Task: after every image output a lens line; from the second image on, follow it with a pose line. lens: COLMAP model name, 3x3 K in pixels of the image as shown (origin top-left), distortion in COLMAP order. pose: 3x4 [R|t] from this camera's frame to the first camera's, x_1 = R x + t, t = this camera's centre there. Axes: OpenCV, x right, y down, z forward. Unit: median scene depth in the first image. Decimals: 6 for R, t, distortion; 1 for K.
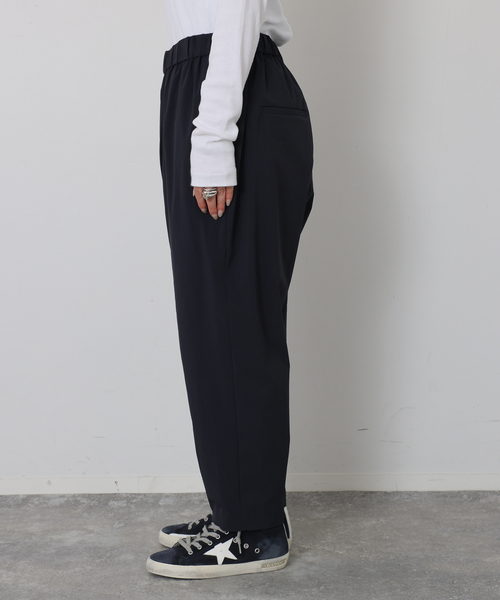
lens RADIAL K [[1303.3, 0, 230.0], [0, 1303.3, 317.6], [0, 0, 1]] dist [0.111664, 0.000000]
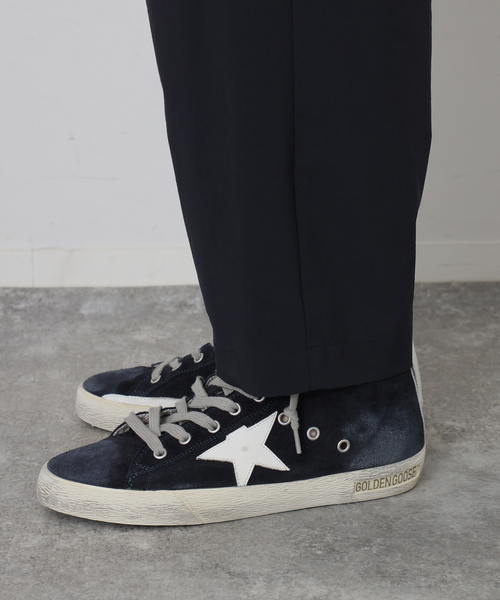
lens RADIAL K [[2304.7, 0, 249.4], [0, 2304.7, 300.3], [0, 0, 1]] dist [0.316080, 0.000000]
pose [[0.999906, -0.002421, 0.013474, -0.012218], [0.000502, 0.990060, 0.140644, 0.042337], [-0.013680, -0.140624, 0.989969, 0.327922]]
